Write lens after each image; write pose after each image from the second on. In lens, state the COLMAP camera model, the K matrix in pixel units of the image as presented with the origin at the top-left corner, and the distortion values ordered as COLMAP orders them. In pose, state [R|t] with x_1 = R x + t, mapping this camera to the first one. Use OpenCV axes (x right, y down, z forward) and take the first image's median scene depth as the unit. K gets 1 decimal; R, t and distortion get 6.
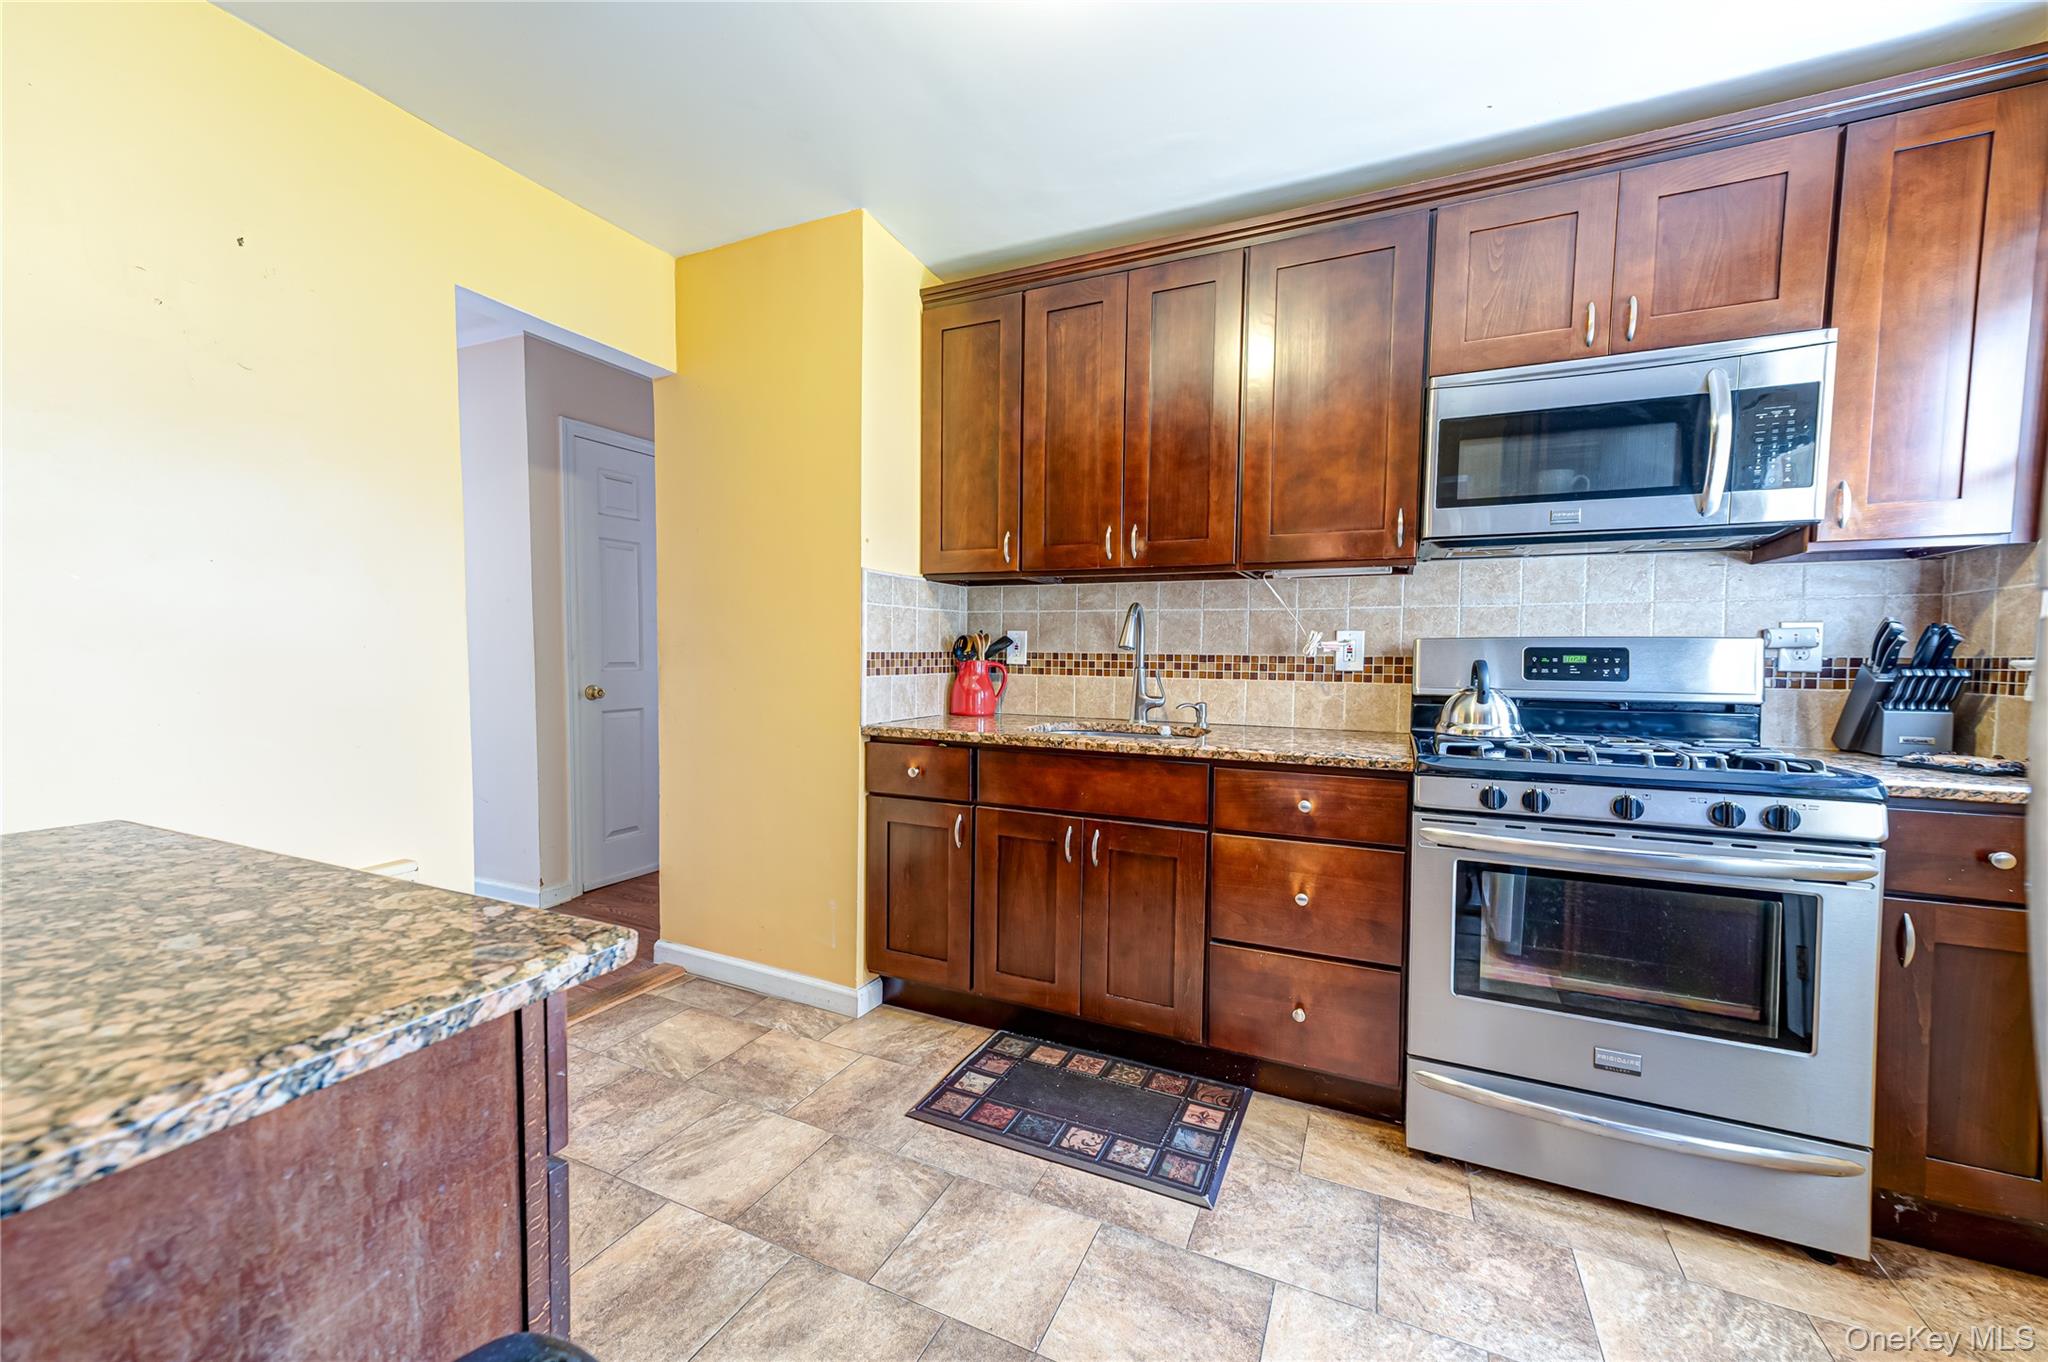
lens RADIAL K [[796.5, 0, 1013.7], [0, 796.5, 691.2], [0, 0, 1]] dist [0.015949, -0.000252]
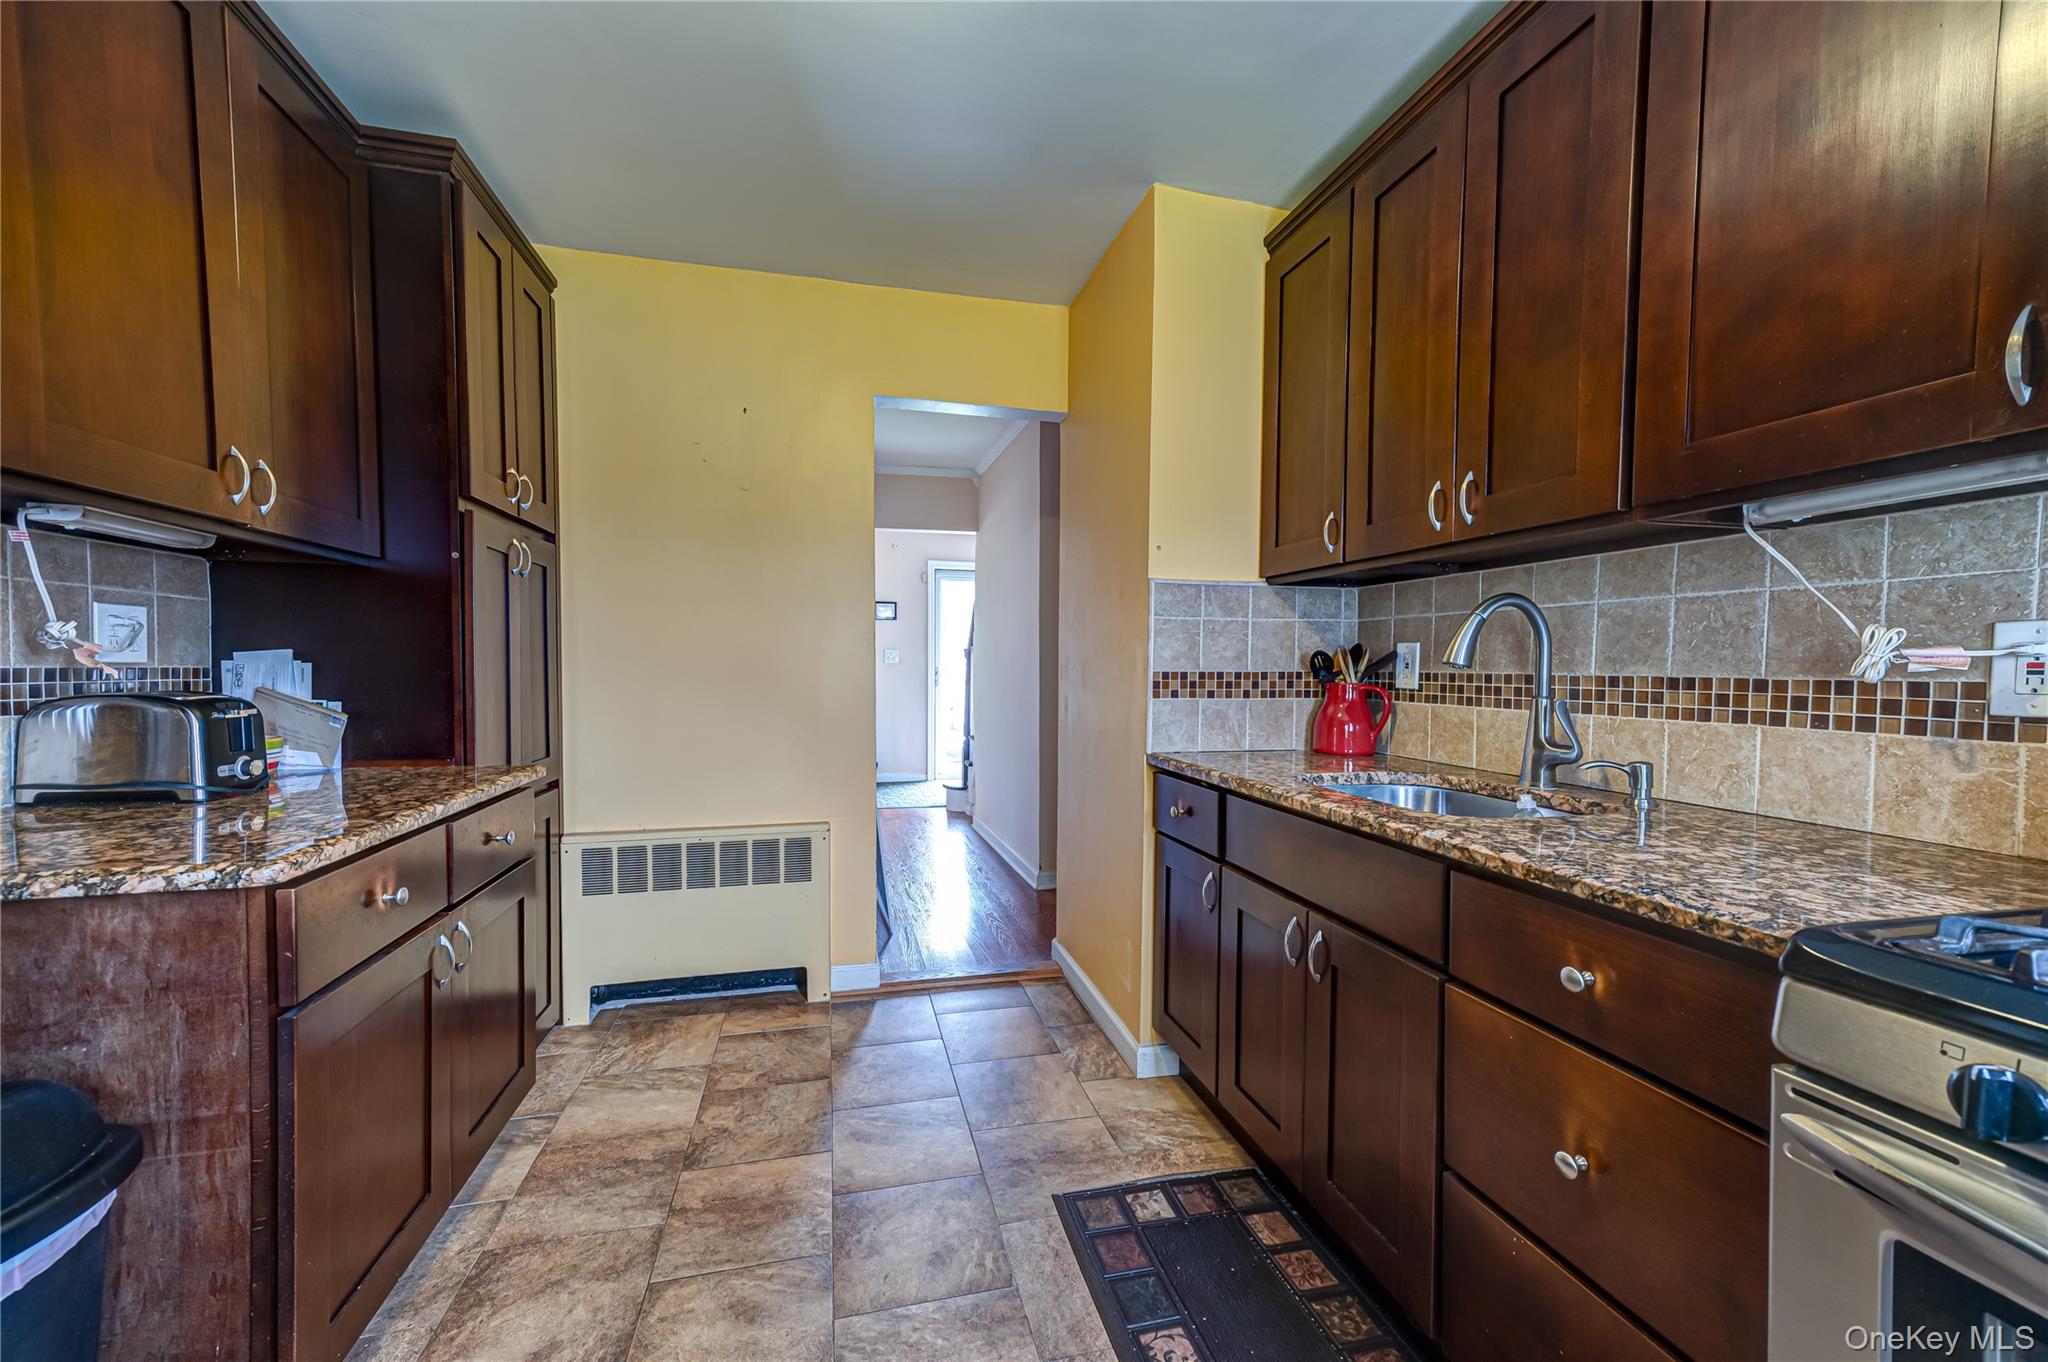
lens RADIAL K [[796.5, 0, 1013.3], [0, 796.5, 691.8], [0, 0, 1]] dist [0.015949, -0.000252]
pose [[0.632503, 0.020457, -0.774288, 0.403241], [-0.040366, 0.999163, -0.006576, -0.013861], [0.773505, 0.035414, 0.632800, 0.306508]]
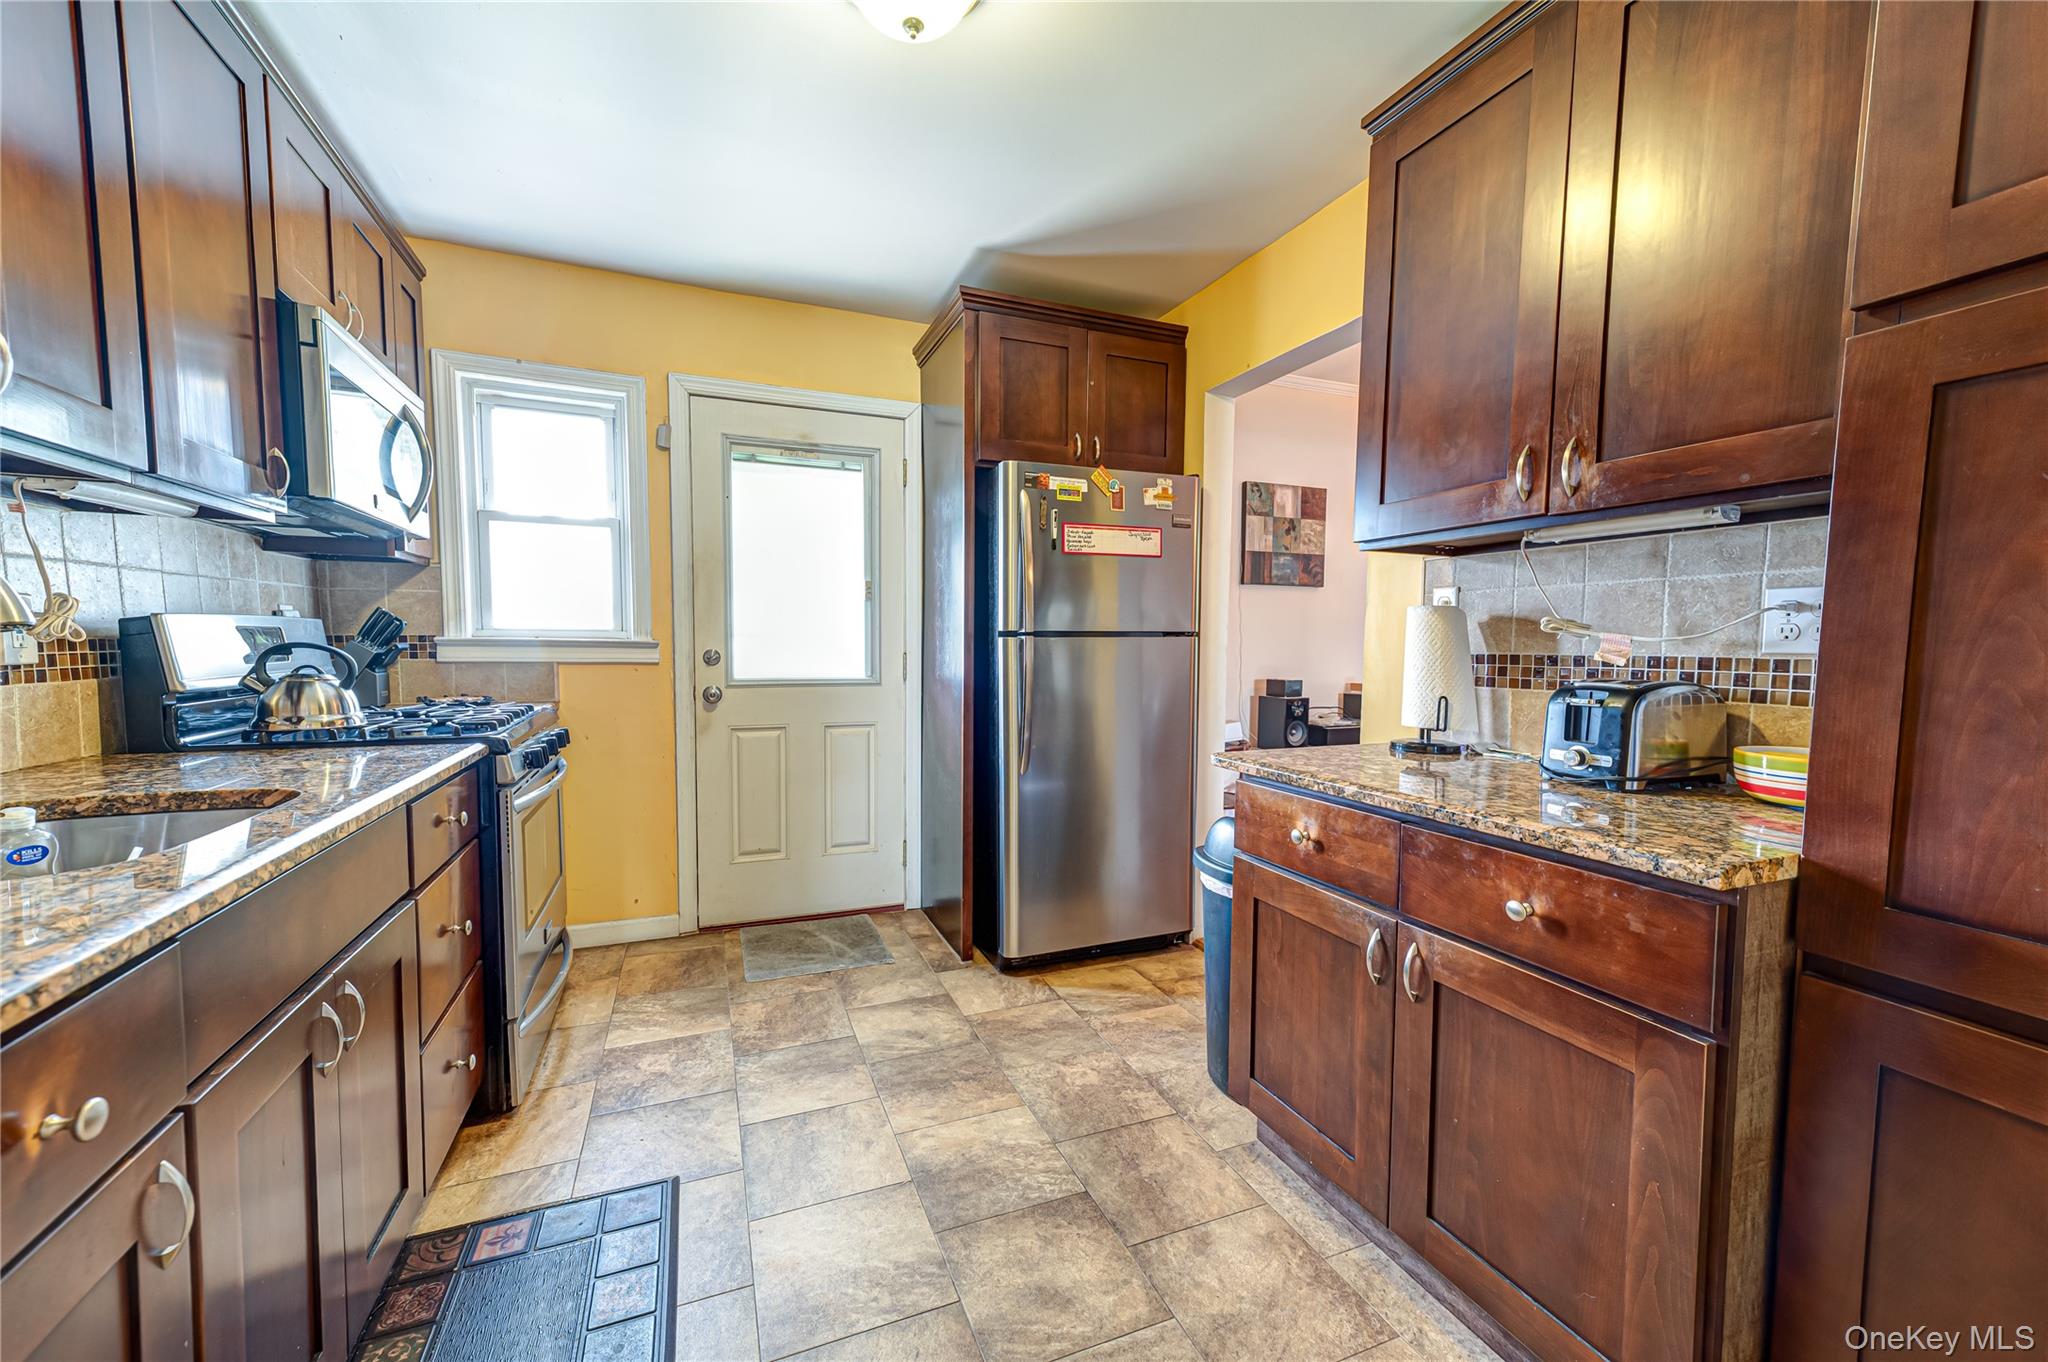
lens RADIAL K [[796.5, 0, 1022.9], [0, 796.5, 689.5], [0, 0, 1]] dist [0.015949, -0.000252]
pose [[-0.743978, -0.052815, 0.666114, -0.491073], [0.017445, 0.994996, 0.098375, -0.051140], [-0.667977, 0.084809, -0.739334, 0.932744]]
